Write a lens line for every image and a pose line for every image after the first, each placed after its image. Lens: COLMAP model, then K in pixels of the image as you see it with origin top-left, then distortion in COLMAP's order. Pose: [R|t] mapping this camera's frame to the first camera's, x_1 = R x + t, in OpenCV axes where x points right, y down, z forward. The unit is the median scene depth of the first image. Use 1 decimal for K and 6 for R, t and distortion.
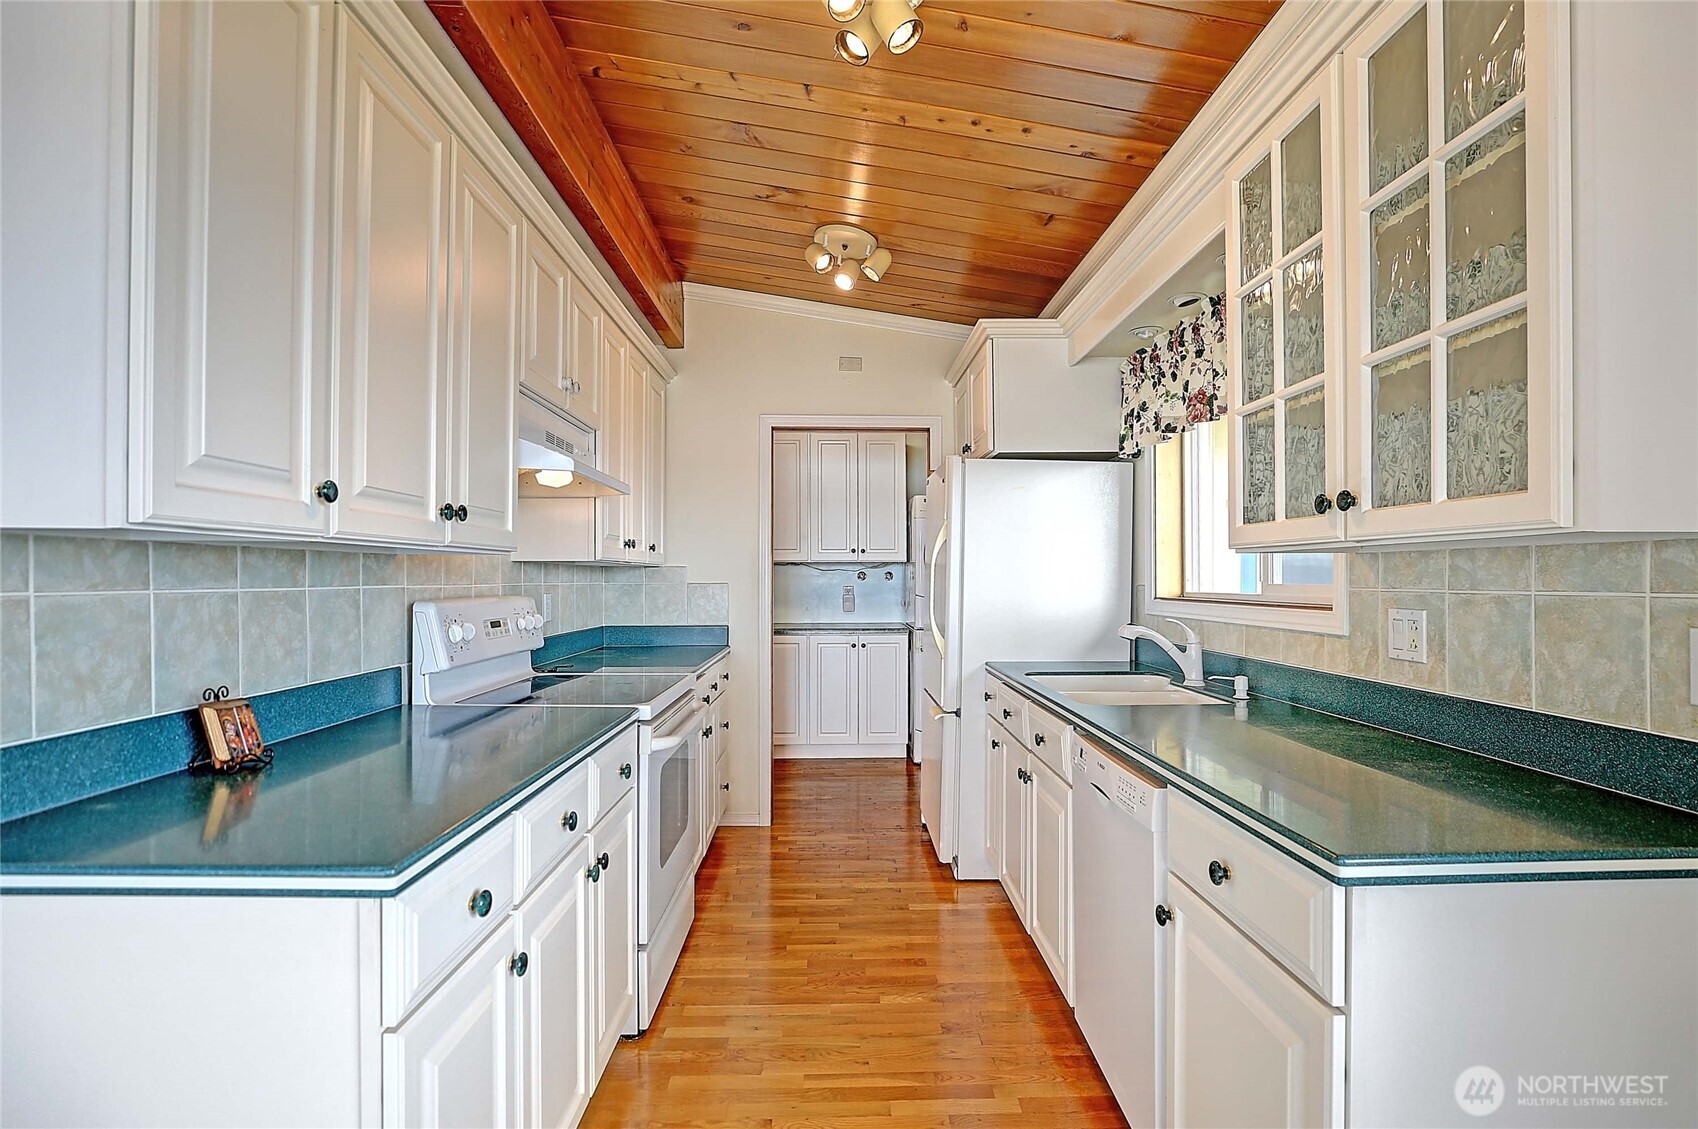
lens RADIAL K [[790.8, 0, 858.1], [0, 790.8, 588.3], [0, 0, 1]] dist [-0.035689, 0.000377]
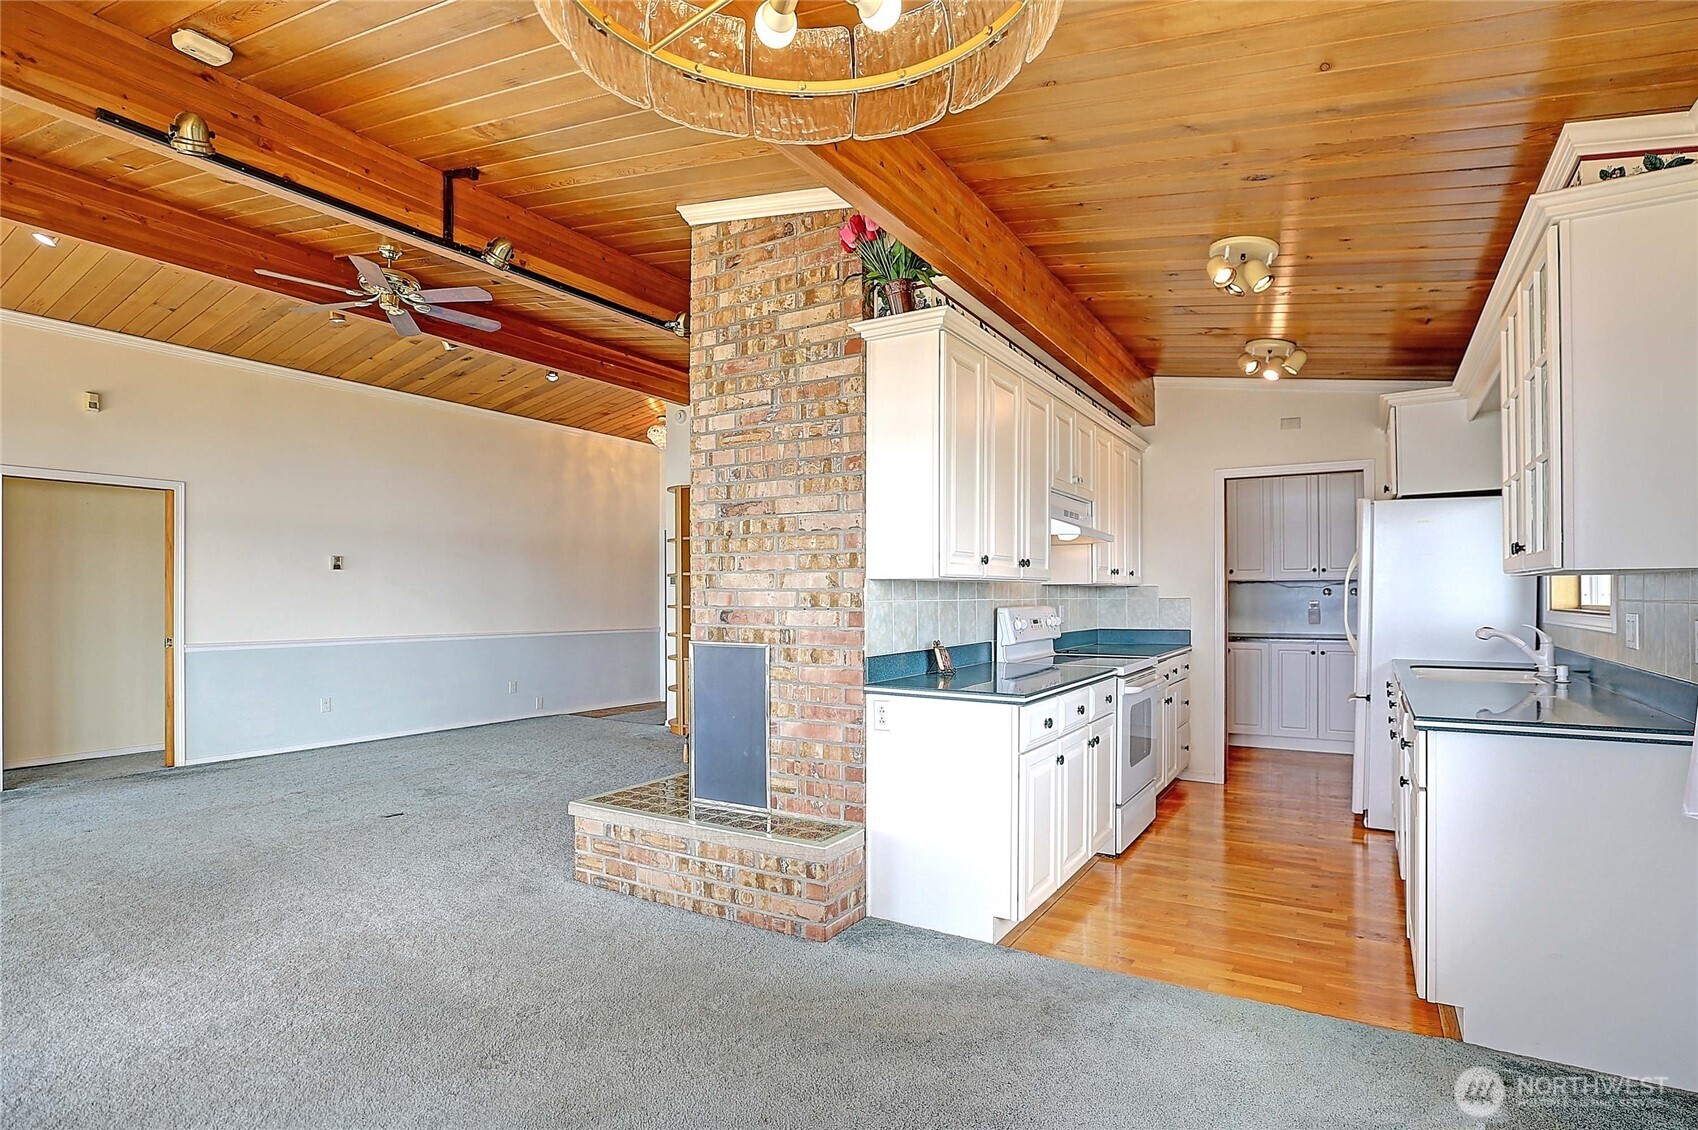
lens RADIAL K [[790.8, 0, 858.1], [0, 790.8, 588.8], [0, 0, 1]] dist [-0.035689, 0.000377]
pose [[0.821035, -0.007836, -0.570824, 0.186453], [-0.004058, 0.999800, -0.019561, 0.008089], [0.570864, 0.018377, 0.820839, -0.575988]]
